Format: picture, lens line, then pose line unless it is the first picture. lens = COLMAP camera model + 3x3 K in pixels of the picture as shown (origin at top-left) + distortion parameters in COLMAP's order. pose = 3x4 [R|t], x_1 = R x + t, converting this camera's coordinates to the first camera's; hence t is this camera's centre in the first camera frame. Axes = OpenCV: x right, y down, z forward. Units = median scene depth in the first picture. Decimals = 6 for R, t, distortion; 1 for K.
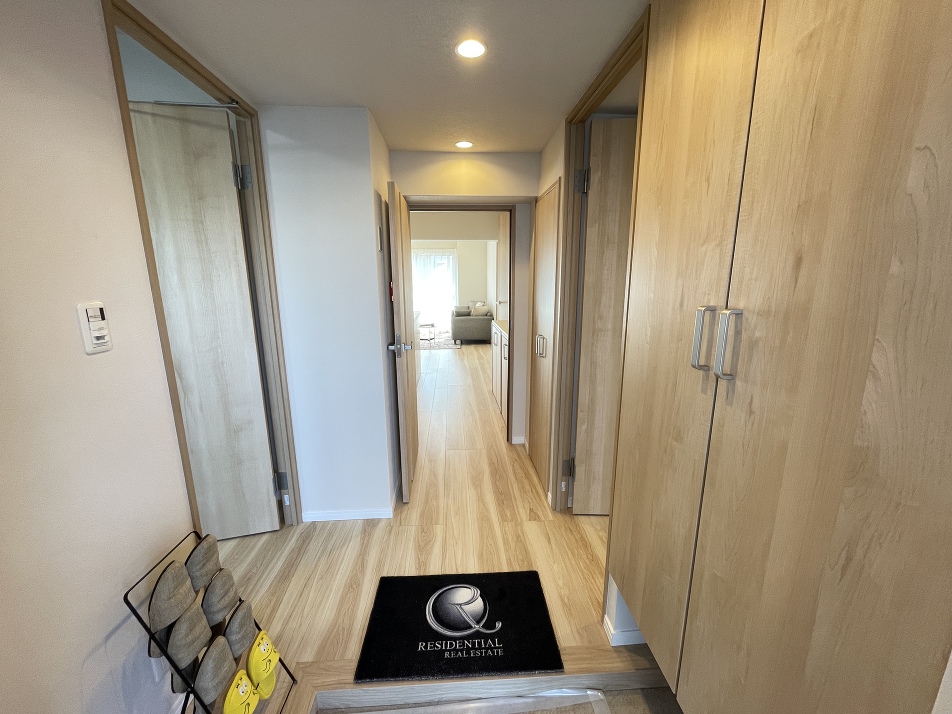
lens RADIAL K [[385.5, 0, 477.3], [0, 385.5, 358.2], [0, 0, 1]] dist [-0.000672, -0.000062]
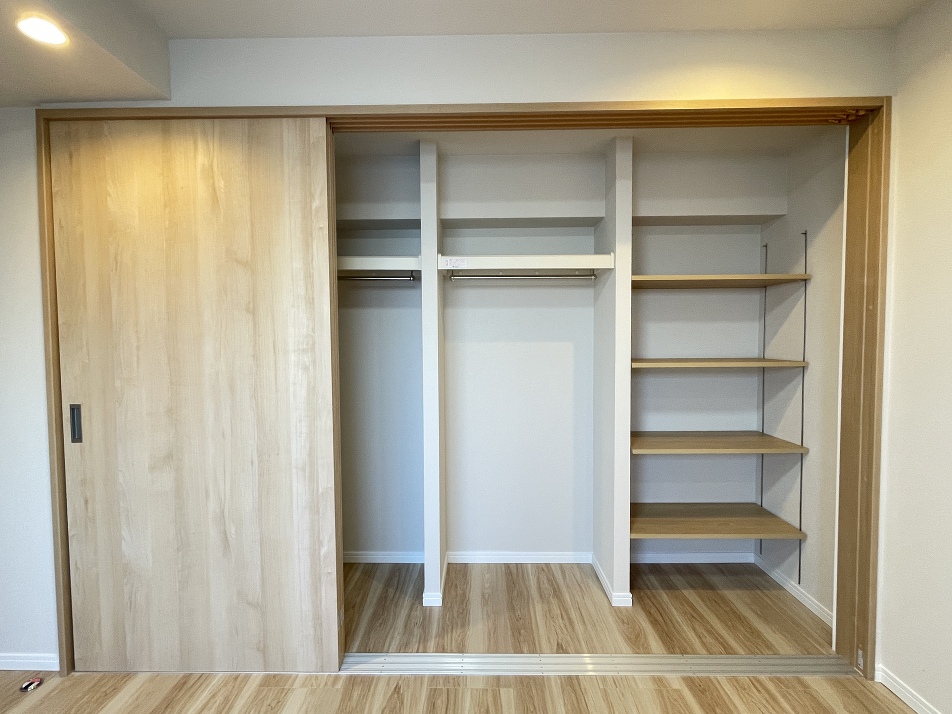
lens RADIAL K [[468.5, 0, 476.0], [0, 468.5, 358.1], [0, 0, 1]] dist [0.001483, 0.000227]
pose [[0.080690, -0.040840, 0.995902, -2.258704], [0.212449, 0.976905, 0.022848, -0.807437], [-0.973835, 0.209735, 0.087503, -2.218680]]
